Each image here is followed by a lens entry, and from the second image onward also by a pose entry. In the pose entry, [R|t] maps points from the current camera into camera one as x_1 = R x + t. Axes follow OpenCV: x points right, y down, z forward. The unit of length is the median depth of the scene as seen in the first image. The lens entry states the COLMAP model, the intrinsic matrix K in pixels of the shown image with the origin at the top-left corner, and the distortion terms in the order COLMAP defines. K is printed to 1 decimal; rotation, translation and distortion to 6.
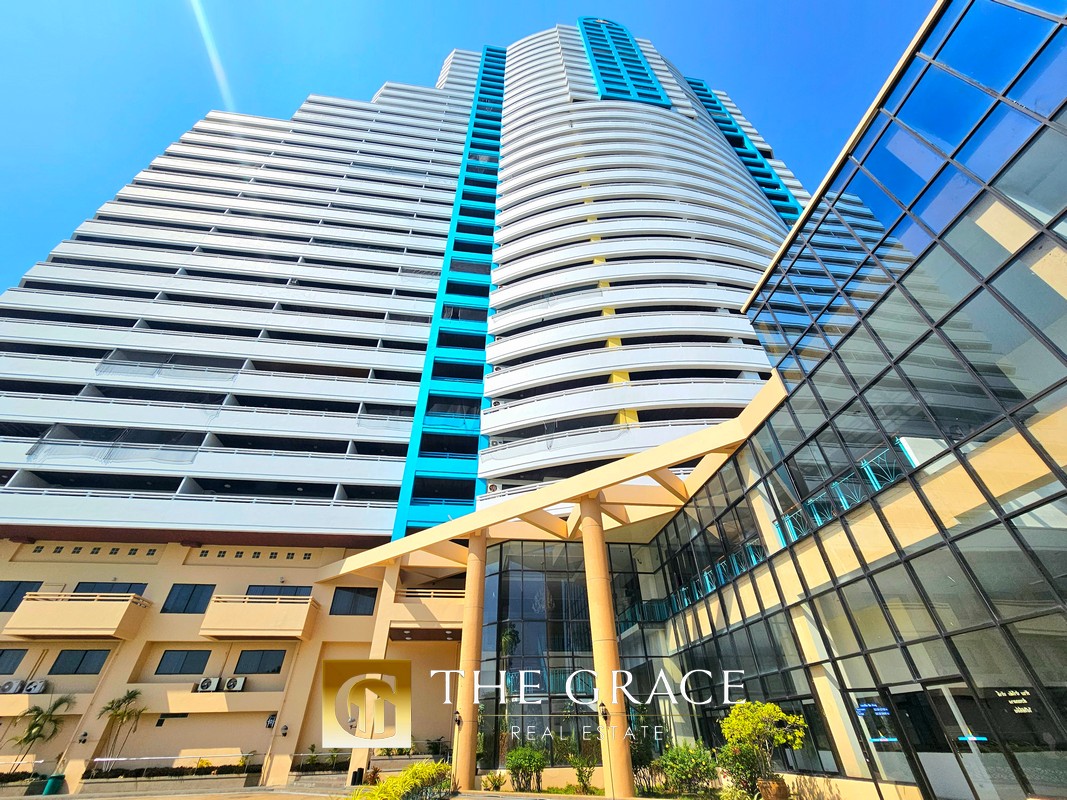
lens RADIAL K [[433.6, 0, 536.1], [0, 433.6, 397.4], [0, 0, 1]] dist [-0.007395, 0.002916]
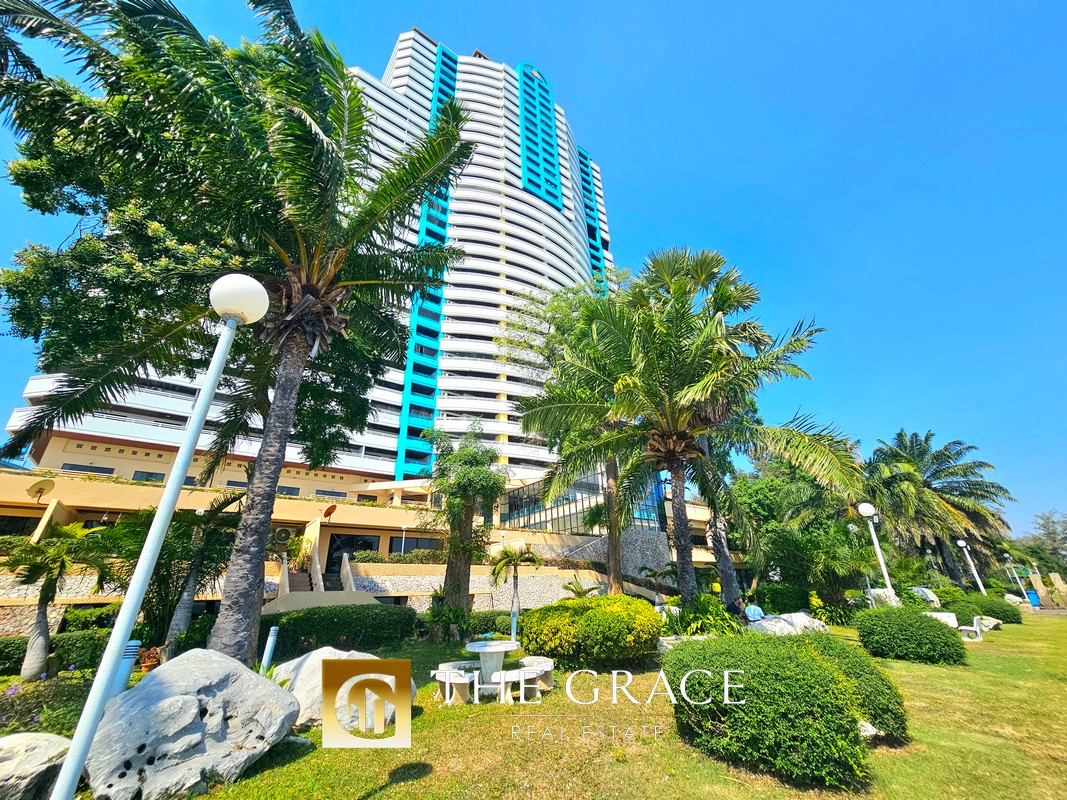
lens RADIAL K [[445.8, 0, 532.2], [0, 445.8, 397.6], [0, 0, 1]] dist [-0.001771, -0.000546]
pose [[0.870533, 0.189444, 0.454183, -0.833999], [-0.289410, 0.943542, 0.161152, -0.625570], [-0.398012, -0.271734, 0.876212, -1.158396]]
